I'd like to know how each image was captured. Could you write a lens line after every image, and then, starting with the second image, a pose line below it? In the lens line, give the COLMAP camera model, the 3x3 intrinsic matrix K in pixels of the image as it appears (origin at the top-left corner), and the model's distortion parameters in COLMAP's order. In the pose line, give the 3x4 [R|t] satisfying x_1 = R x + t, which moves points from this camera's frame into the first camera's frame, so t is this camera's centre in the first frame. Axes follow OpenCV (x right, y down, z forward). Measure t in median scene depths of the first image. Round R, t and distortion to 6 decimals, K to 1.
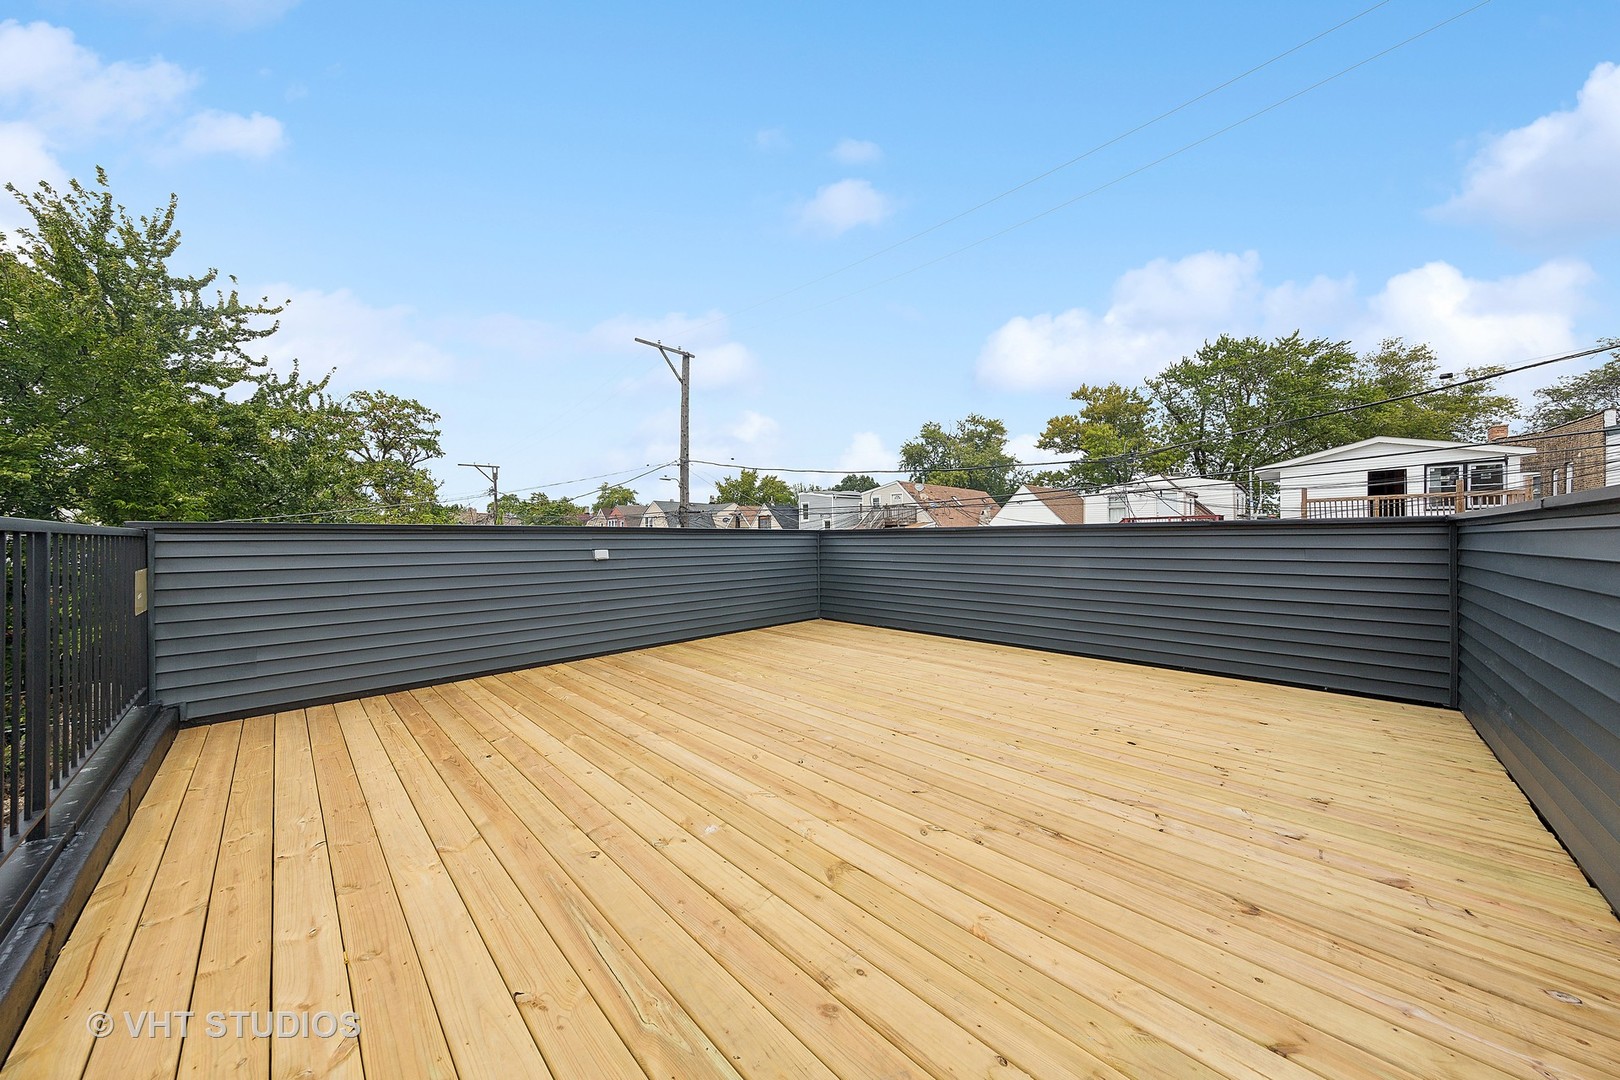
lens RADIAL K [[519.7, 0, 814.4], [0, 519.7, 538.8], [0, 0, 1]] dist [0.007893, -0.000804]
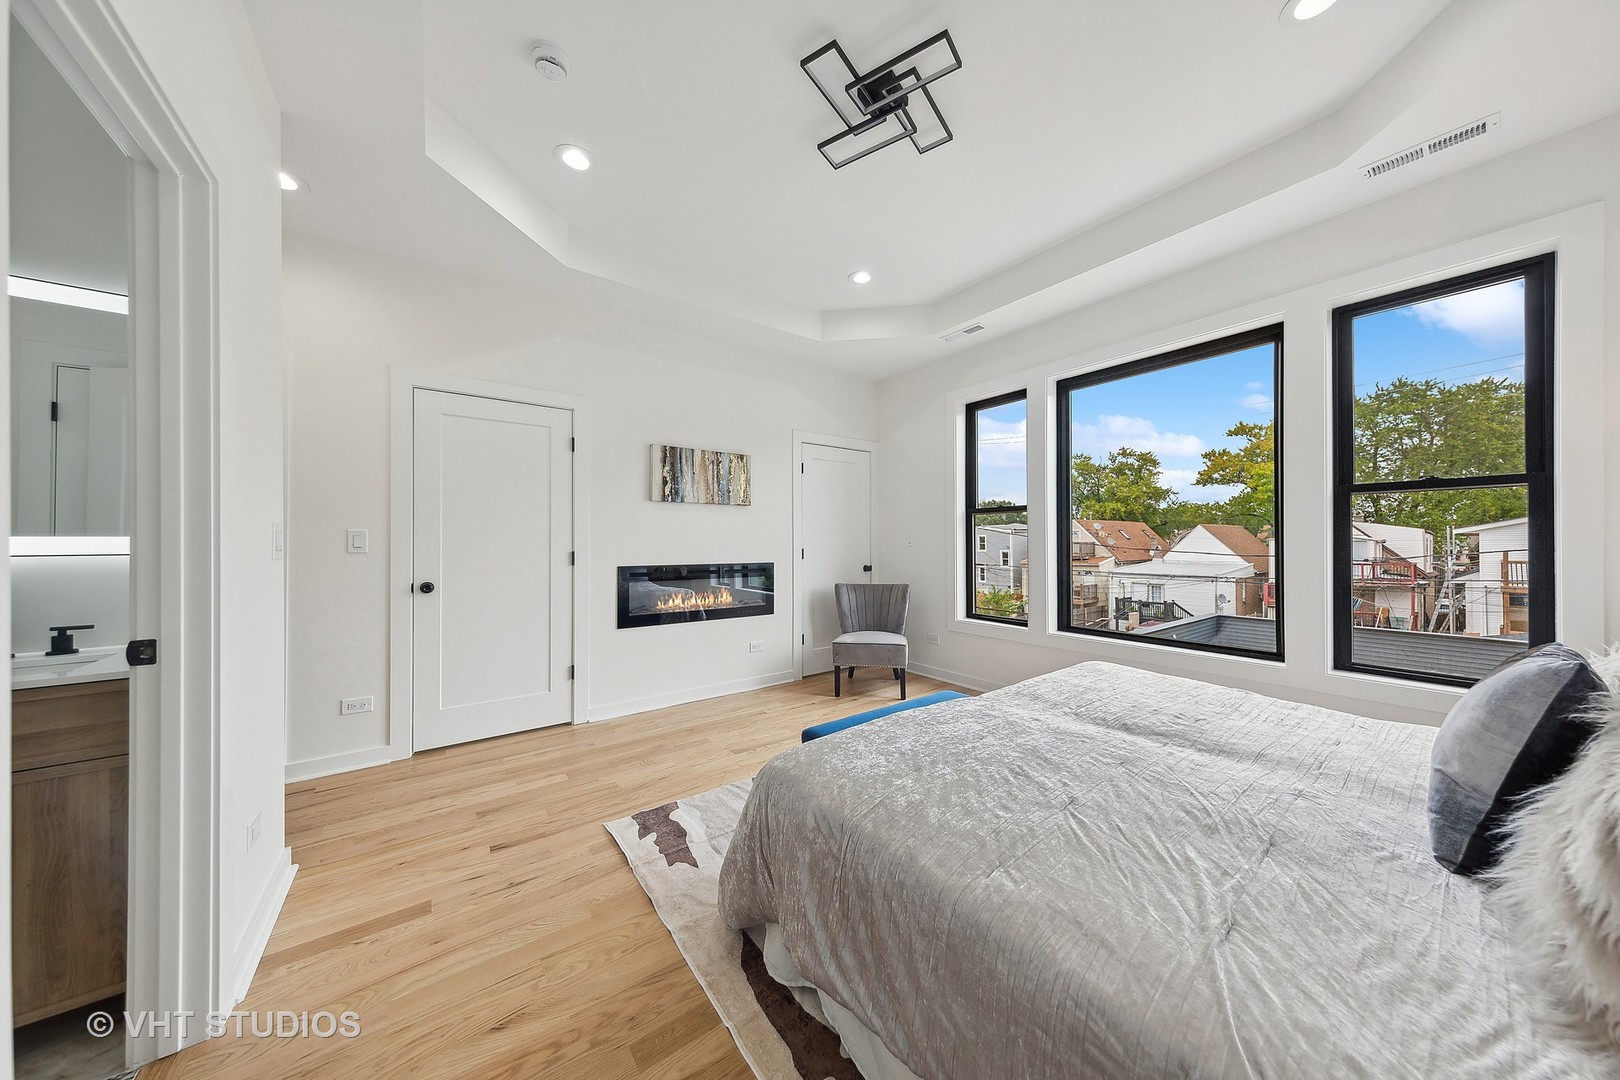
lens RADIAL K [[519.7, 0, 814.9], [0, 519.7, 536.8], [0, 0, 1]] dist [0.007893, -0.000804]
pose [[0.989474, 0.003782, -0.144659, -0.200906], [-0.004922, 0.999960, -0.007520, -0.051244], [0.144625, 0.008152, 0.989453, -0.185321]]
